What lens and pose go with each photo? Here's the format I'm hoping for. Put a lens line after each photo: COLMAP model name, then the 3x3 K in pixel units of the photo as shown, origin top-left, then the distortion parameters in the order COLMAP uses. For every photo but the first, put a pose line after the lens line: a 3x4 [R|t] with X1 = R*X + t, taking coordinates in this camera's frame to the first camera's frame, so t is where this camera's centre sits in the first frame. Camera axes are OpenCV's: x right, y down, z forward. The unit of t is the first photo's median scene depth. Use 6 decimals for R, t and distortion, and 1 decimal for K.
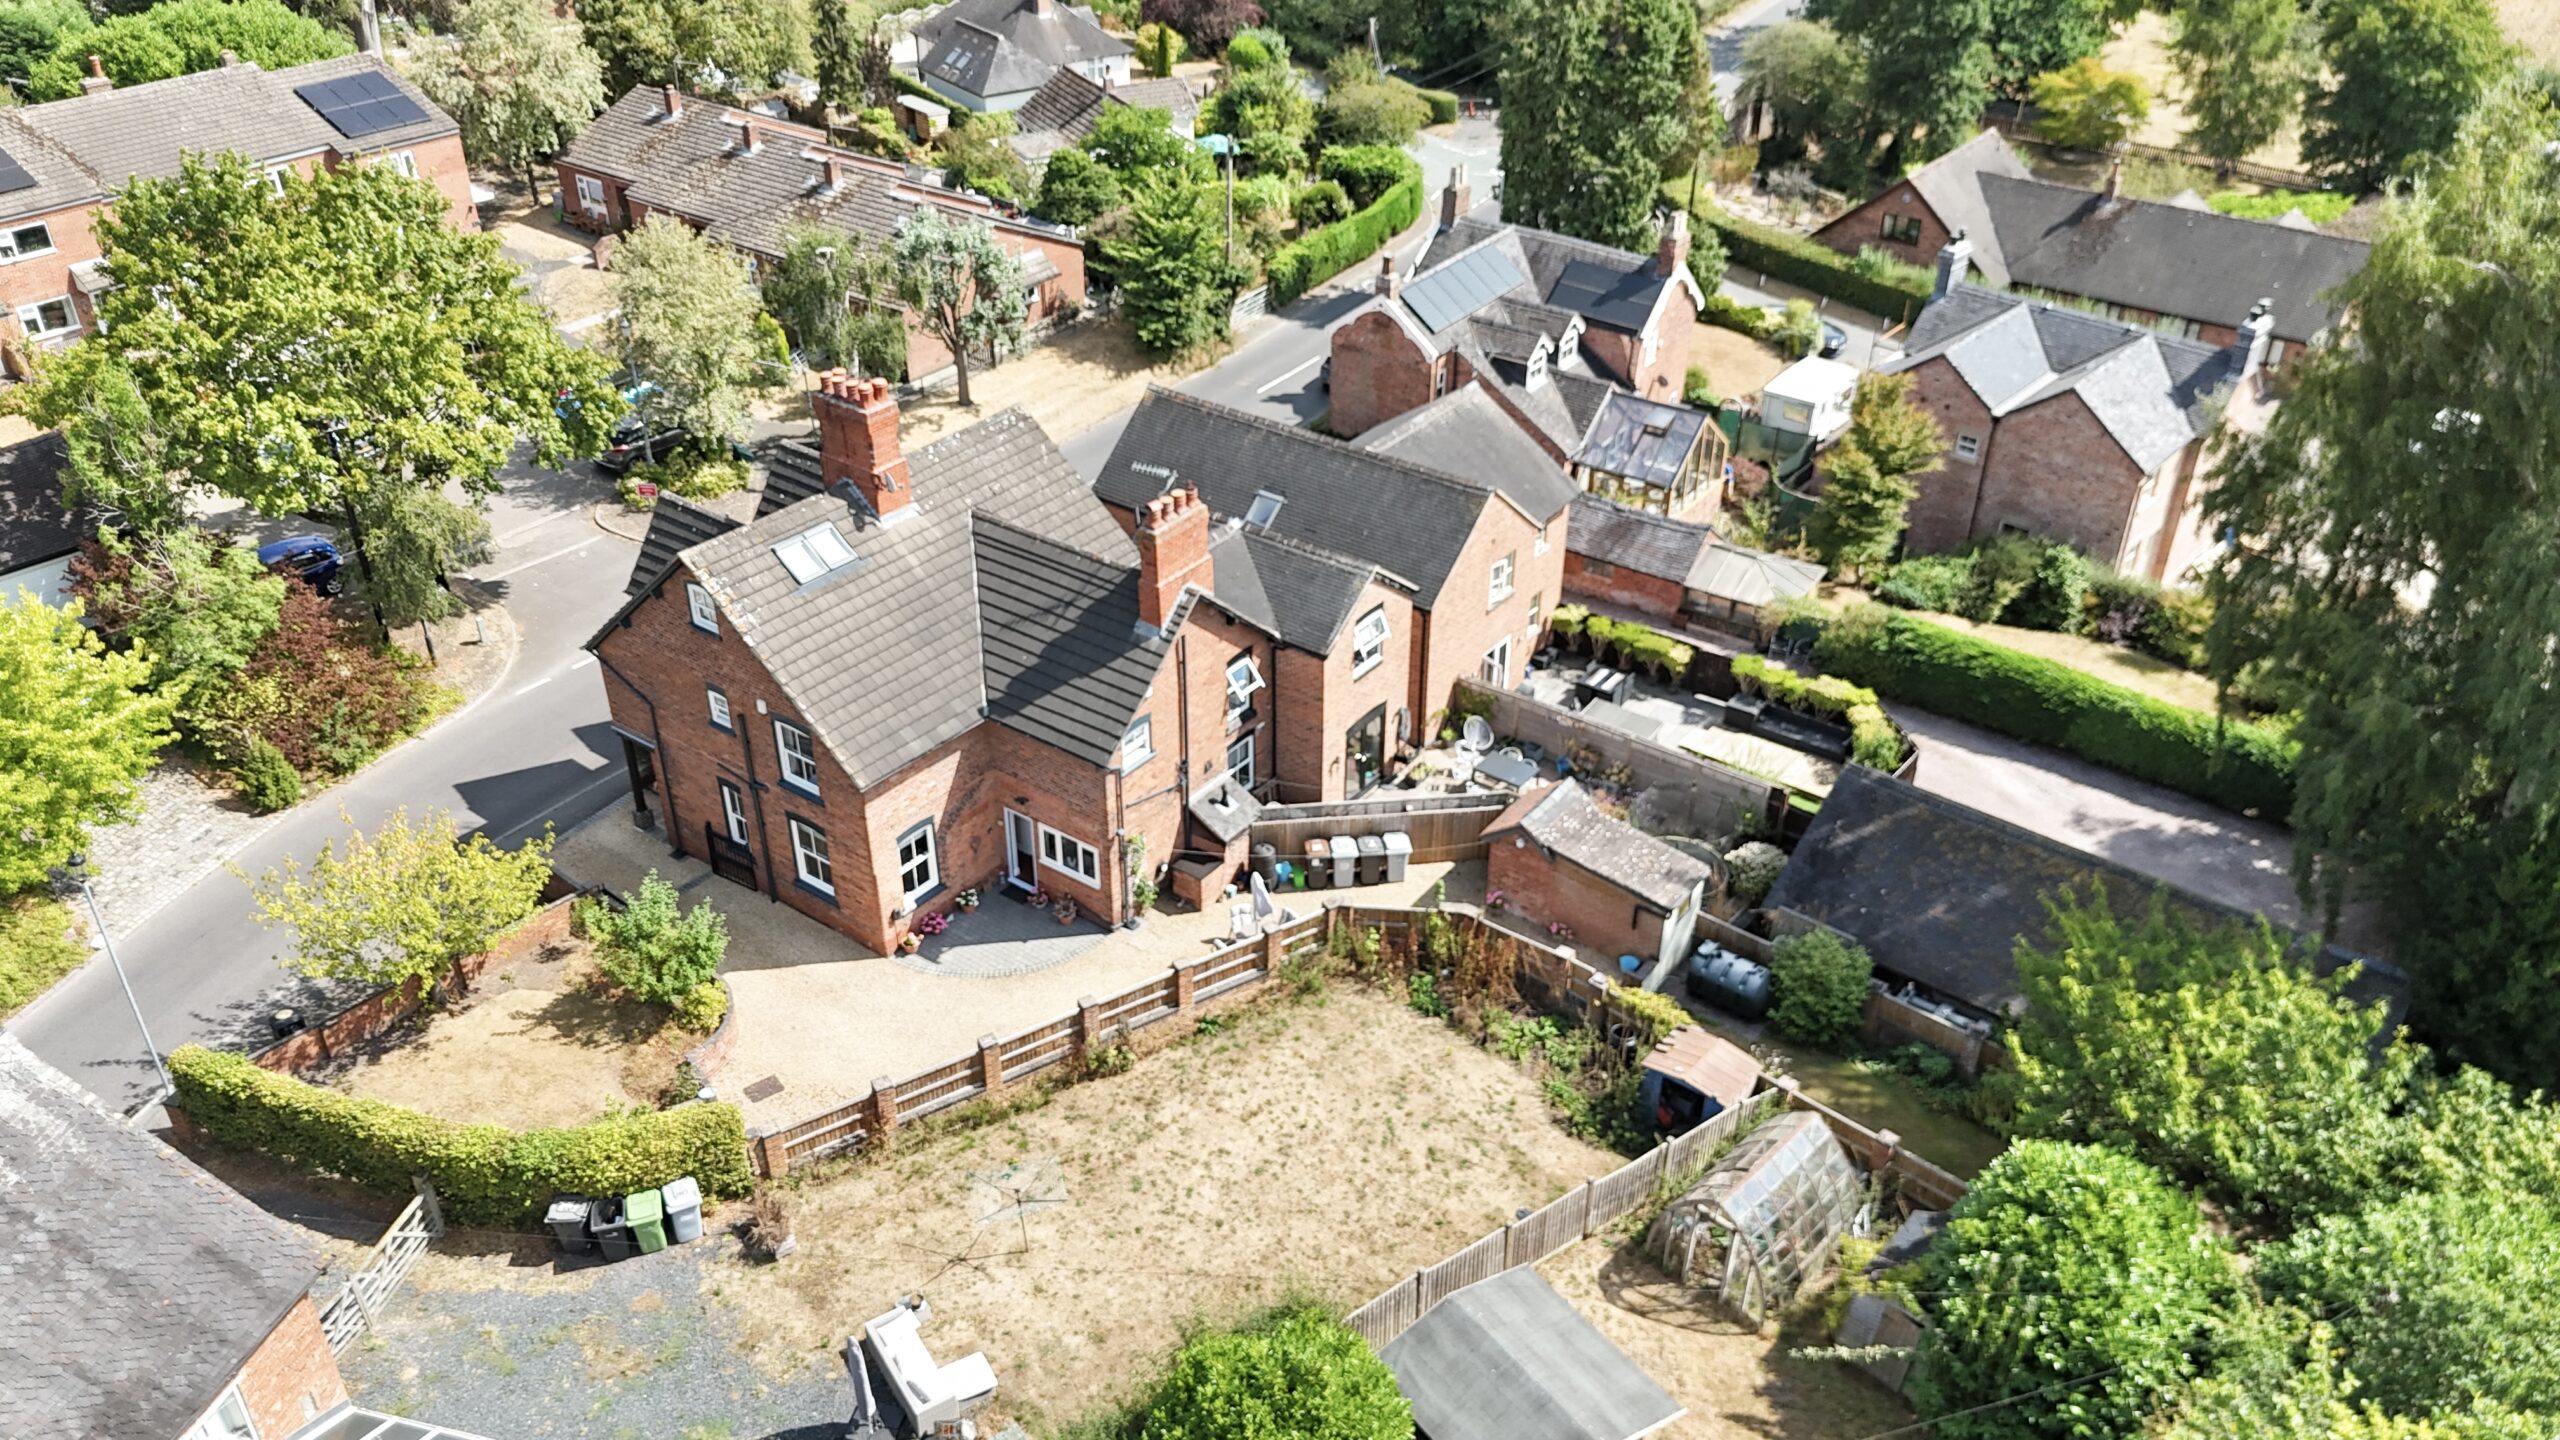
lens RADIAL K [[1783.6, 0, 1280.0], [0, 1783.6, 720.0], [0, 0, 1]] dist [0.003790, -0.000848]
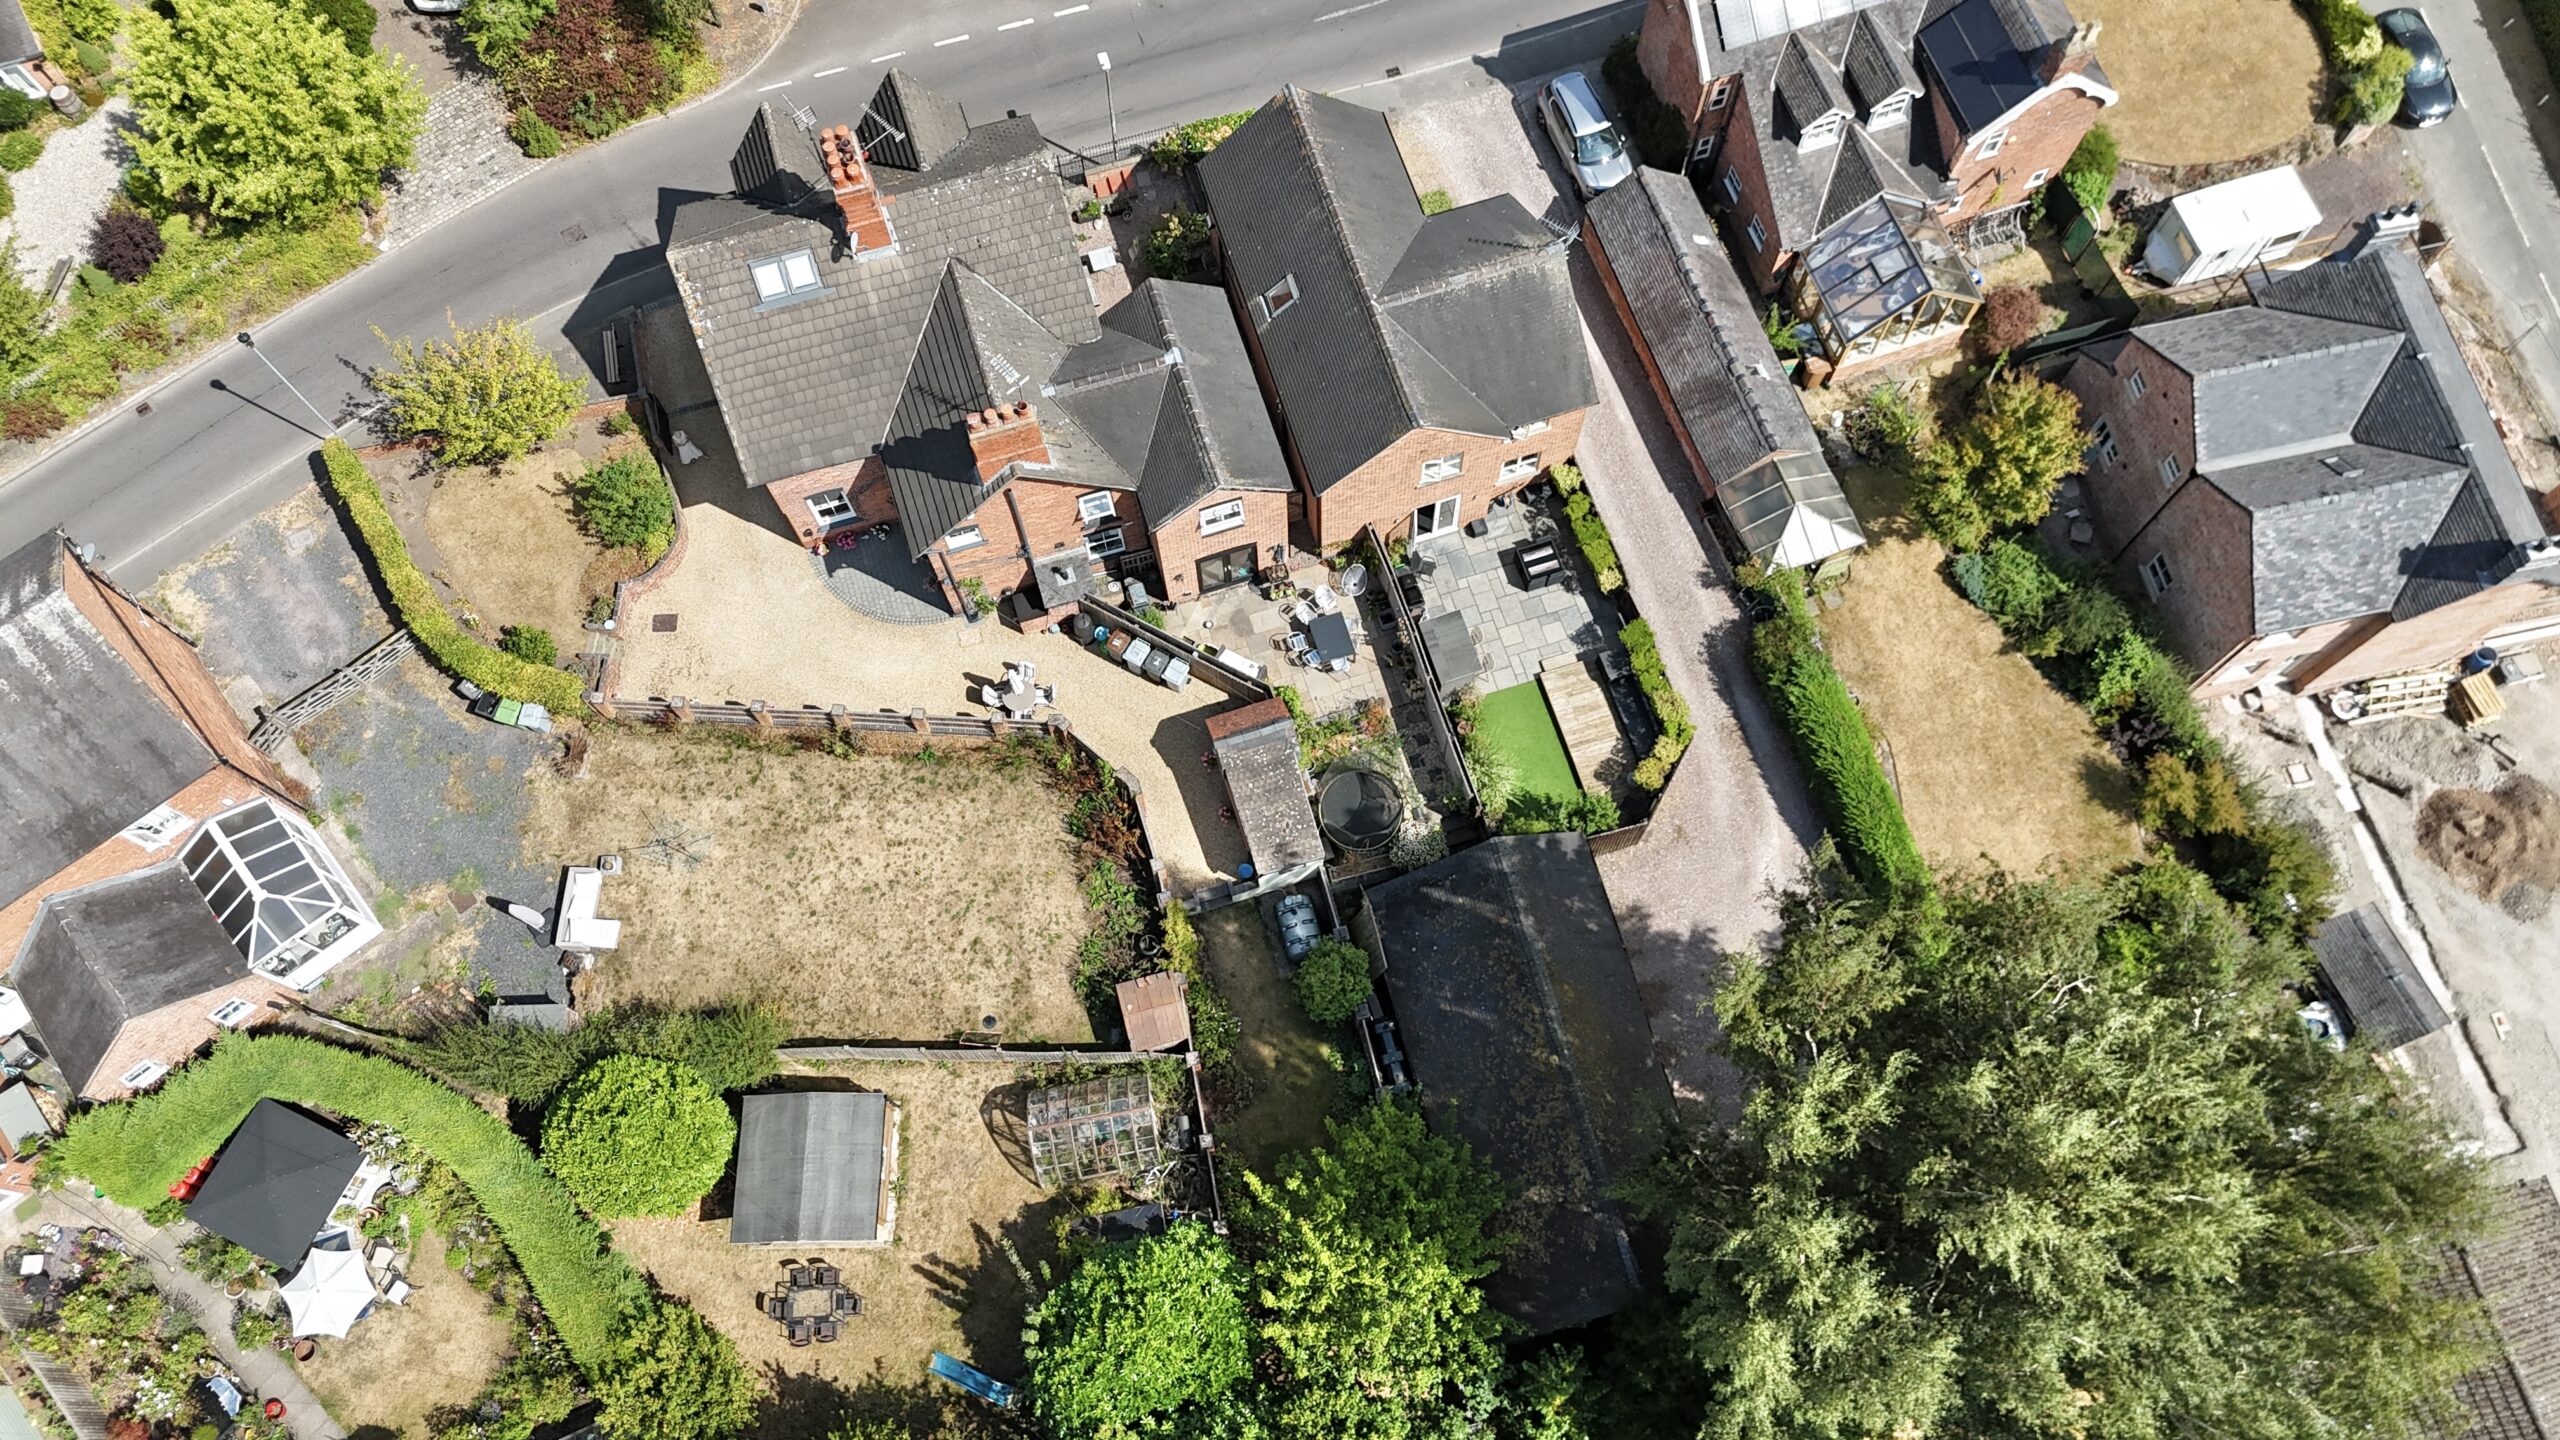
lens RADIAL K [[1783.6, 0, 1280.0], [0, 1783.6, 720.0], [0, 0, 1]] dist [0.003790, -0.000848]
pose [[0.825915, 0.527350, -0.199415, 0.404518], [-0.324439, 0.733823, 0.596861, -0.687047], [0.461090, -0.428259, 0.777168, 0.085906]]
